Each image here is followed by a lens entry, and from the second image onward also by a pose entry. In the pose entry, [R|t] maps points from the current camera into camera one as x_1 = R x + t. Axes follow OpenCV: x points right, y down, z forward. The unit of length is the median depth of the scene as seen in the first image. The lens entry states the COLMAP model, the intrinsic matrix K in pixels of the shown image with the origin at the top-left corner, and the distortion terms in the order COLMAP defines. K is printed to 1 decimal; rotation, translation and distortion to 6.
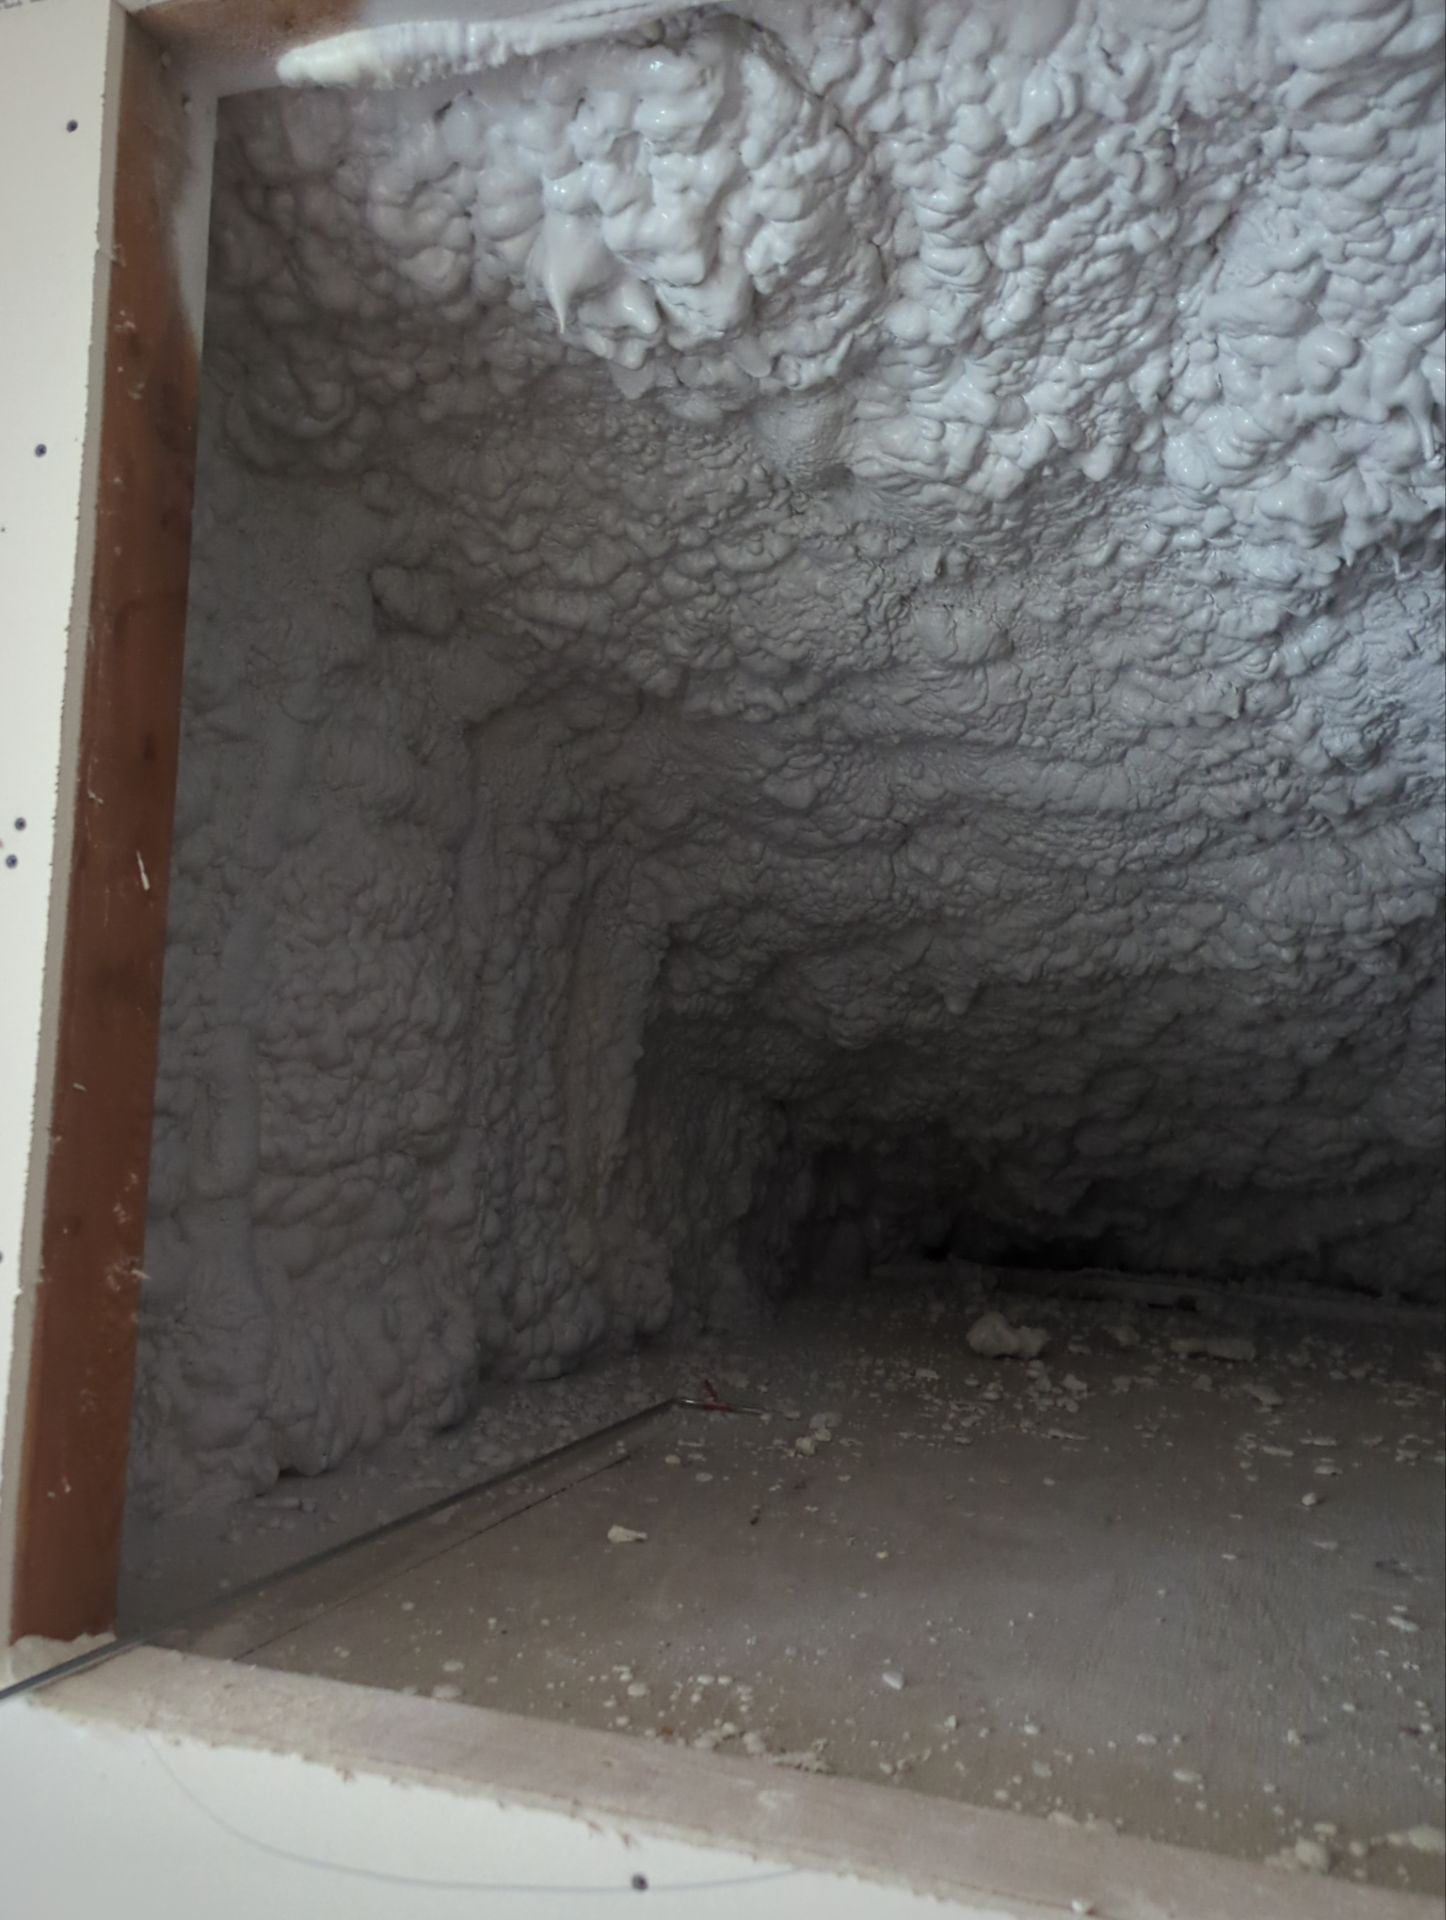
lens RADIAL K [[1567.1, 0, 718.4], [0, 1567.1, 961.5], [0, 0, 1]] dist [0.071811, -0.071030]
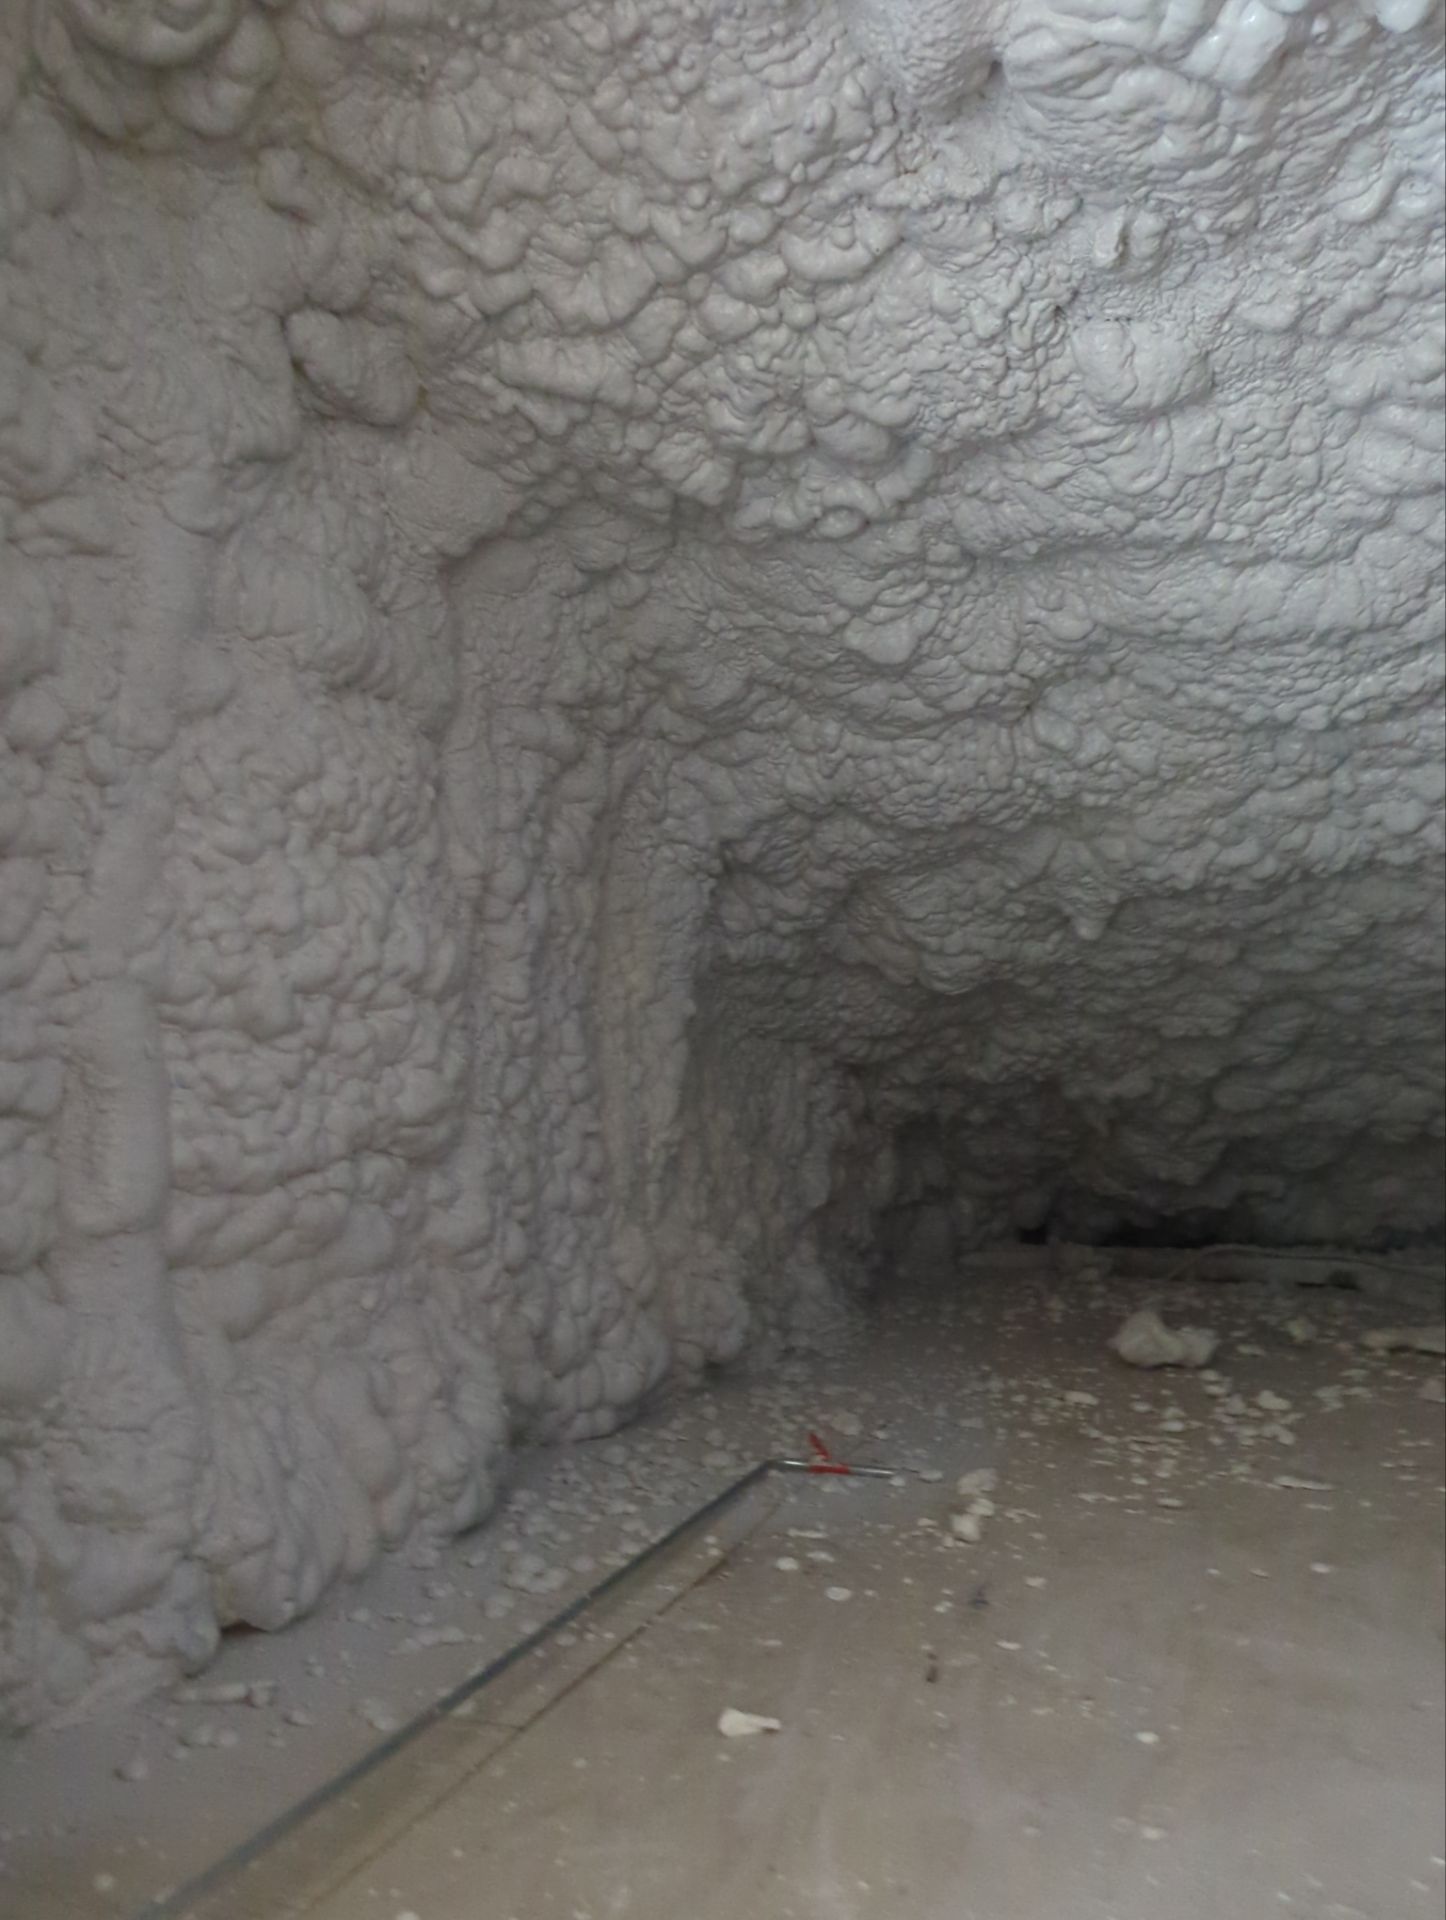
lens RADIAL K [[1567.1, 0, 711.7], [0, 1567.1, 964.3], [0, 0, 1]] dist [0.071811, -0.071030]
pose [[0.998402, -0.055311, -0.011552, -0.042897], [0.055449, 0.998390, 0.011976, 0.038982], [0.010871, -0.012598, 0.999862, 0.313455]]
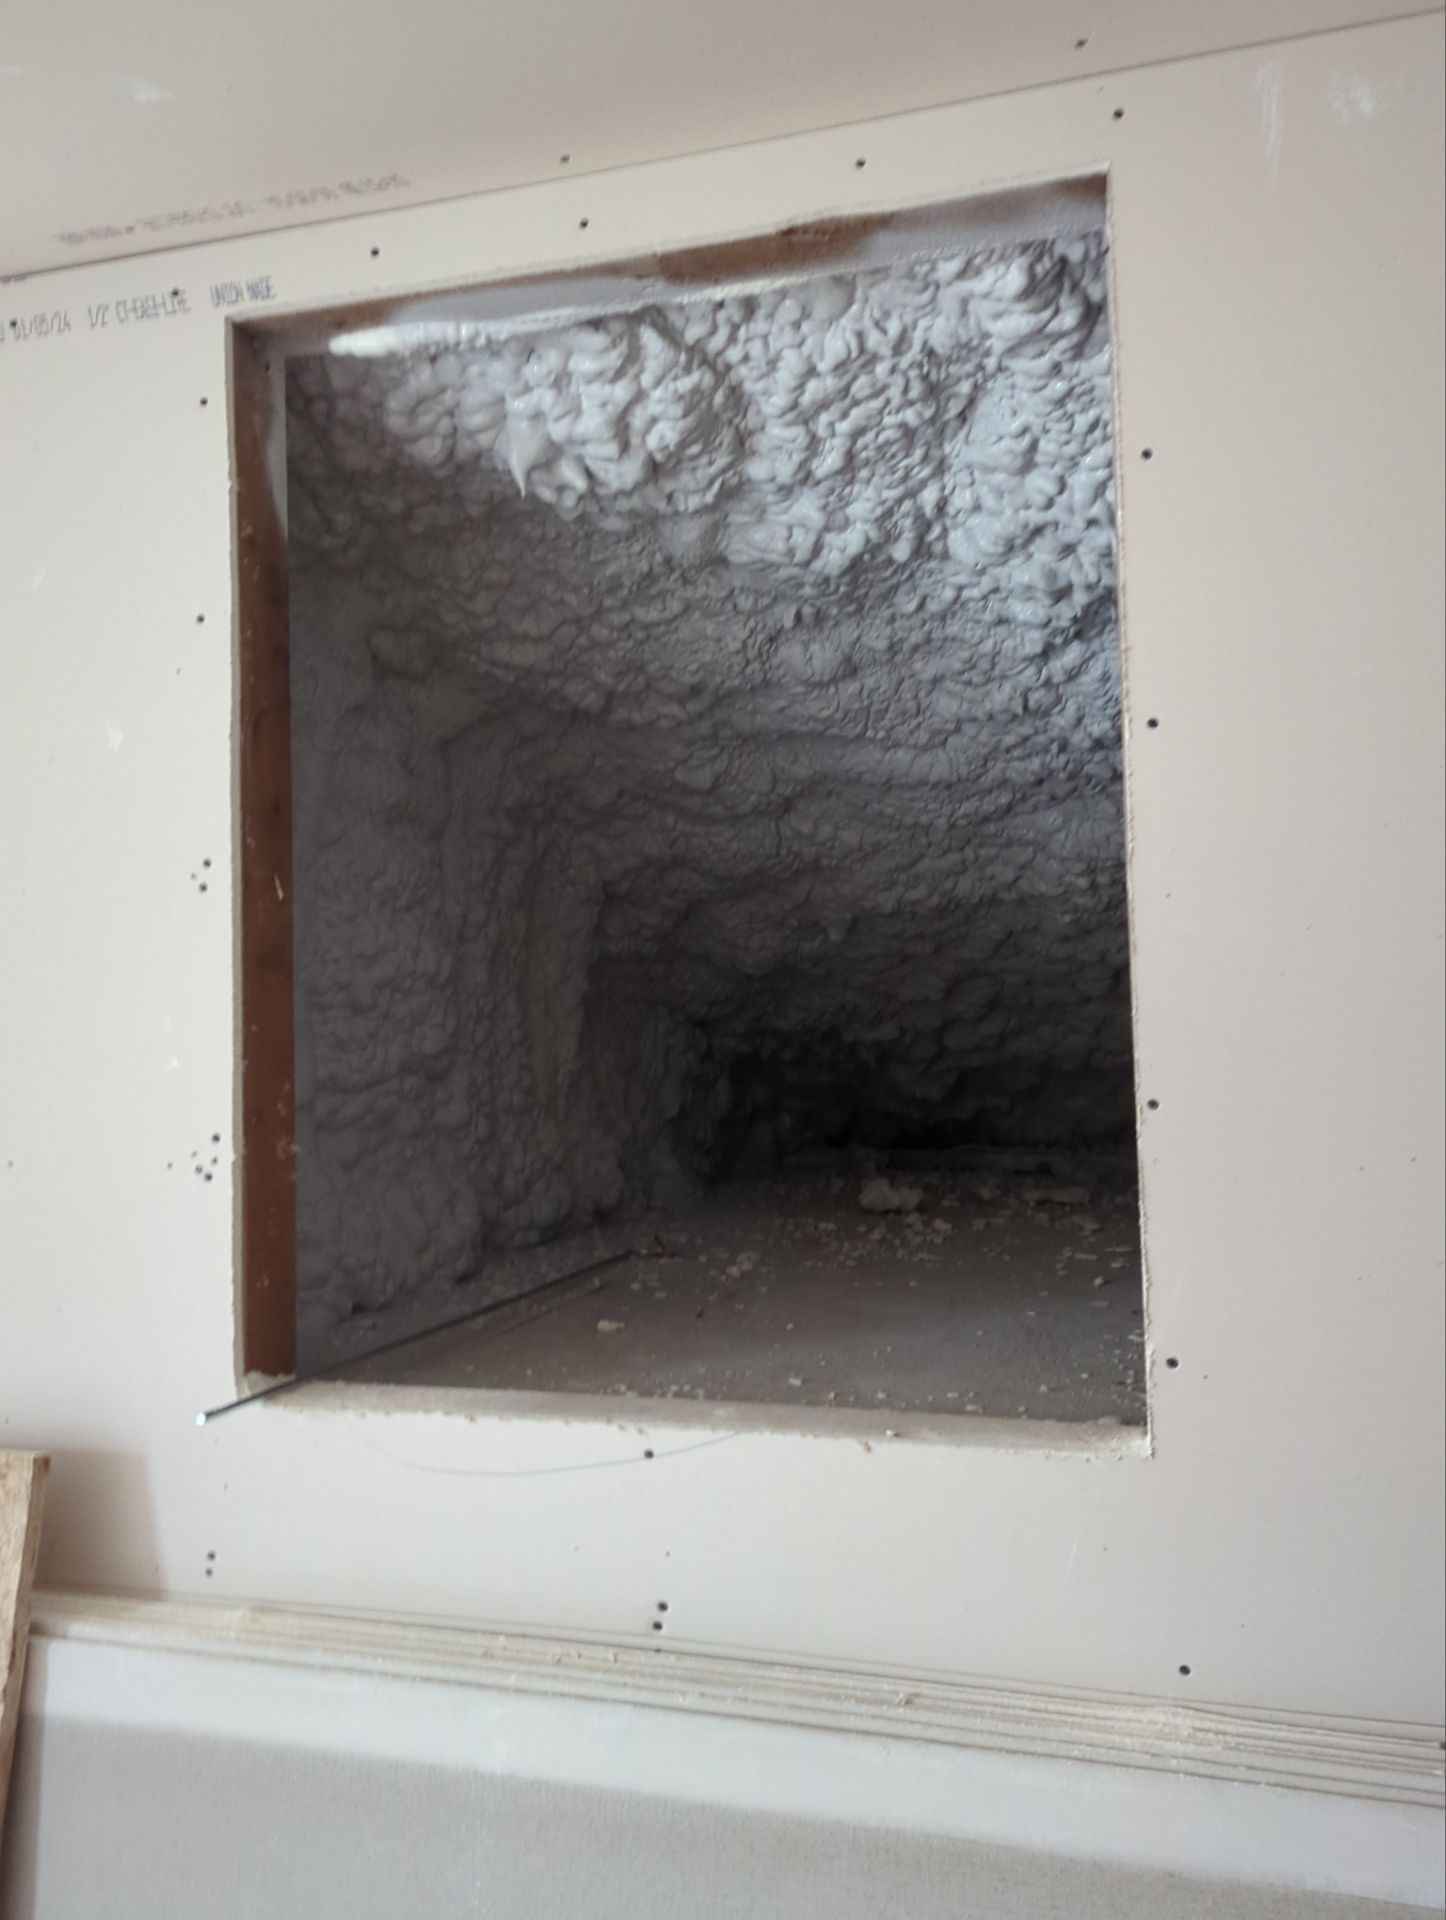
lens RADIAL K [[1556.3, 0, 723.1], [0, 1556.3, 956.2], [0, 0, 1]] dist [0.064755, -0.010868]
pose [[0.996613, -0.057249, 0.059034, -0.018567], [0.054723, 0.997551, 0.043554, -0.020996], [-0.061383, -0.040176, 0.997305, -0.345617]]
